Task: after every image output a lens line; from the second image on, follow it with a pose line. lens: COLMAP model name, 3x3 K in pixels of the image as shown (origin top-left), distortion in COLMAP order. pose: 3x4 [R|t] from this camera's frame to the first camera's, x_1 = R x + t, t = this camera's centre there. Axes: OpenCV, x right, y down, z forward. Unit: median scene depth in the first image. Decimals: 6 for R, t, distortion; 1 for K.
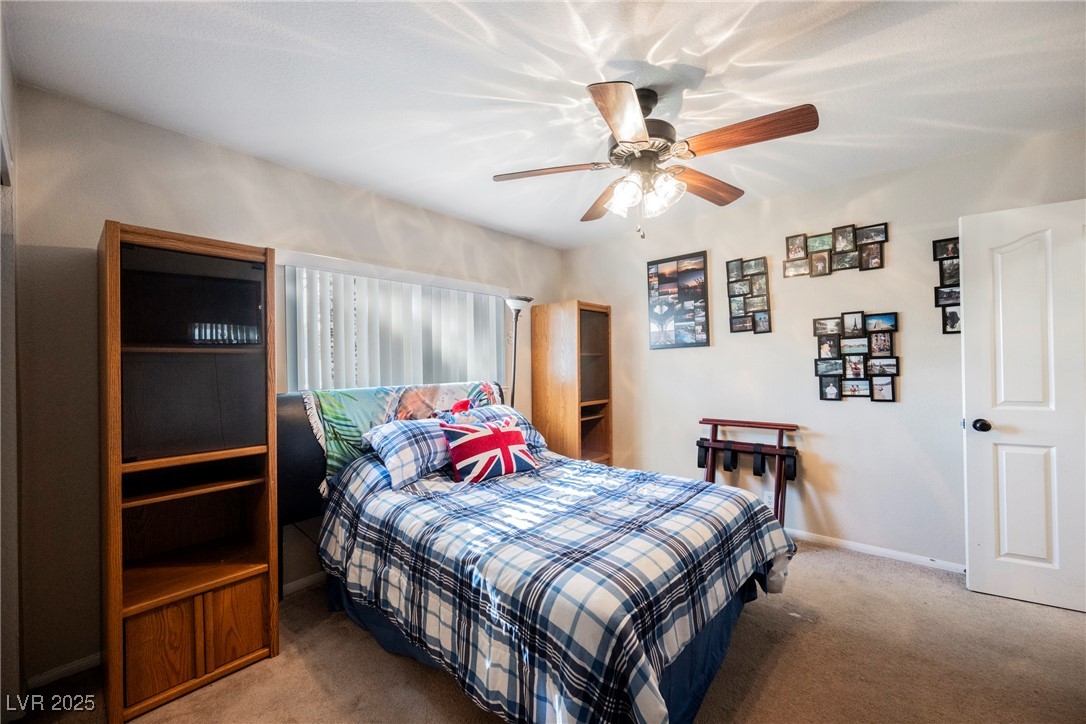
lens RADIAL K [[423.1, 0, 543.0], [0, 423.1, 362.0], [0, 0, 1]] dist [0.000673, -0.000270]
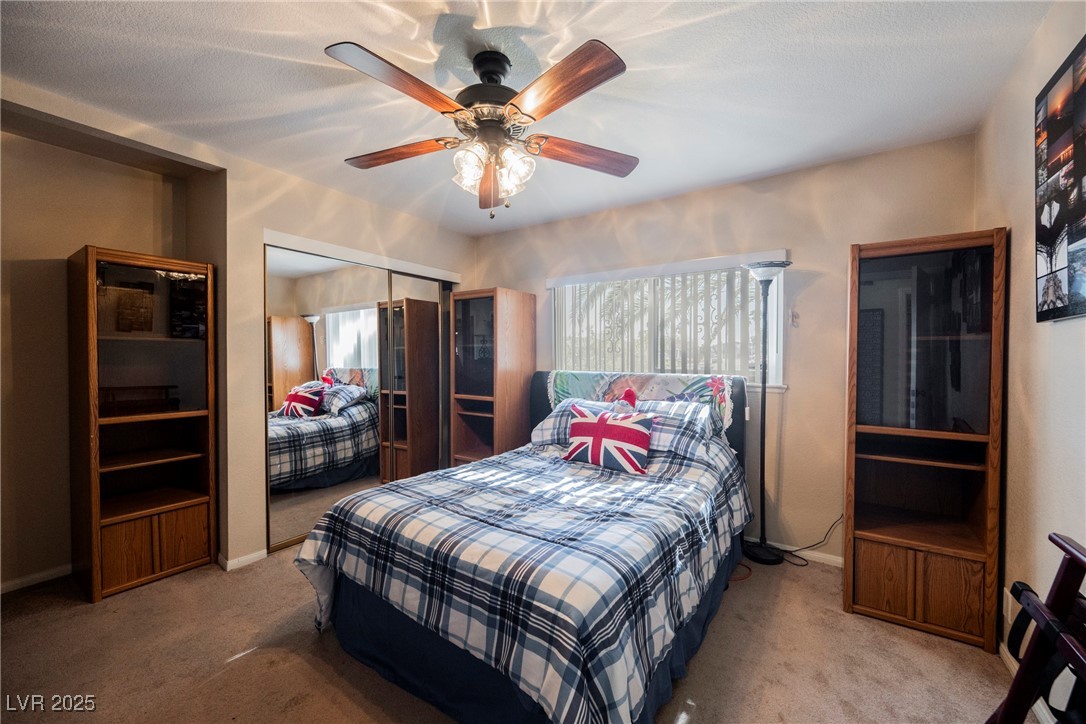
lens RADIAL K [[423.1, 0, 543.0], [0, 423.1, 362.0], [0, 0, 1]] dist [0.000673, -0.000270]
pose [[0.113280, 0.033499, -0.992998, 1.057344], [0.000045, 0.999431, 0.033721, -0.013557], [0.993563, -0.003865, 0.113214, 0.915014]]
